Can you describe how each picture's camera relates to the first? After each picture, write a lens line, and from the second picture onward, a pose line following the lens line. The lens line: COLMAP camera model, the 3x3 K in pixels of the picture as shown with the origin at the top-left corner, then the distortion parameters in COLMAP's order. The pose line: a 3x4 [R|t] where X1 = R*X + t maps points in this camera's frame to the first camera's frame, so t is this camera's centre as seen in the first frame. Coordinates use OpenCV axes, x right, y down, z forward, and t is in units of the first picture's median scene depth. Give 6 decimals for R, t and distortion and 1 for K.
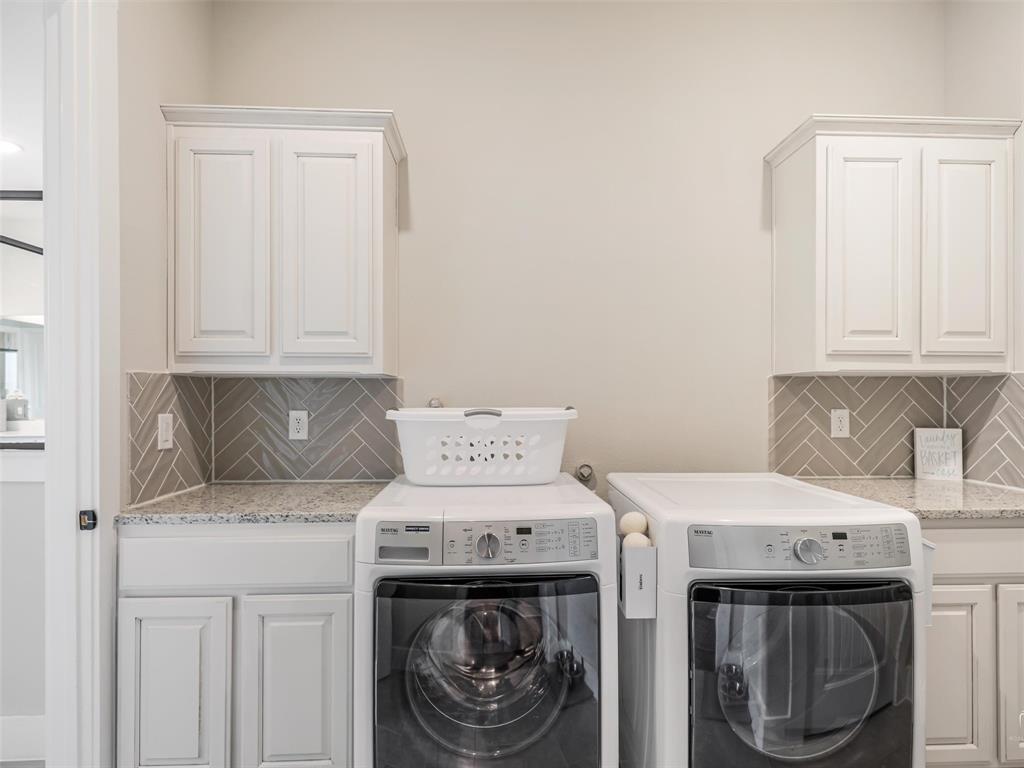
lens RADIAL K [[512.9, 0, 513.8], [0, 512.9, 388.1], [0, 0, 1]] dist [0.004418, -0.000086]
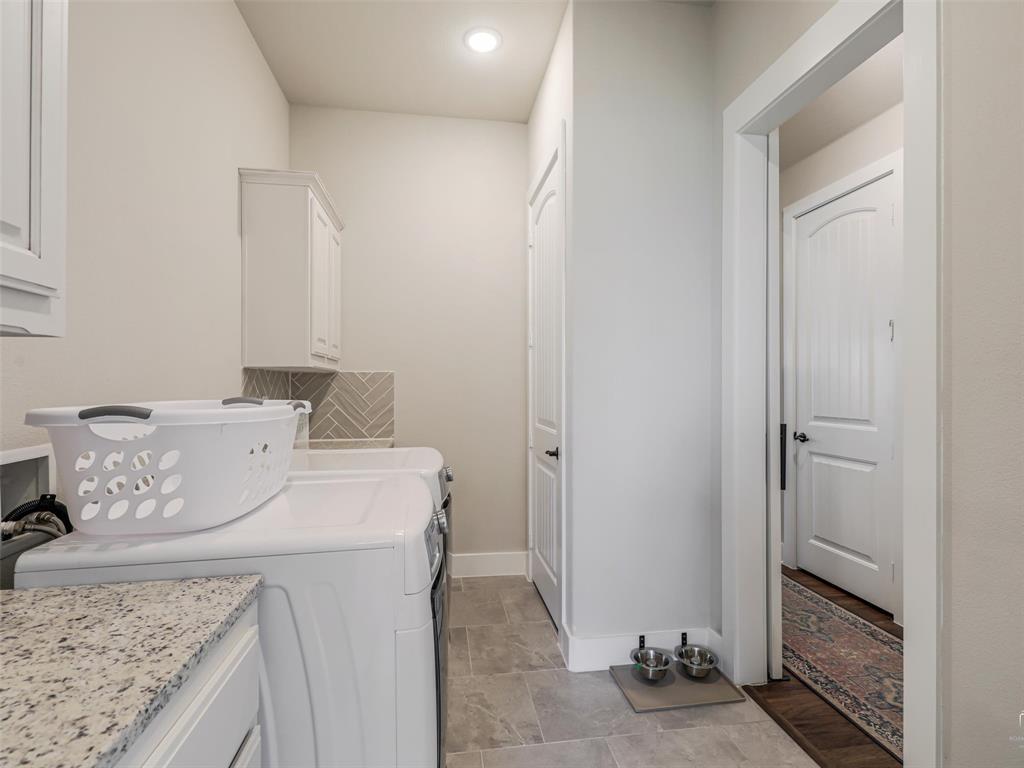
lens RADIAL K [[512.9, 0, 513.8], [0, 512.9, 388.1], [0, 0, 1]] dist [0.004418, -0.000086]
pose [[-0.101765, -0.008140, 0.994775, -0.747929], [-0.017763, 0.999822, 0.006364, 0.002708], [-0.994650, -0.017022, -0.101891, 0.581311]]
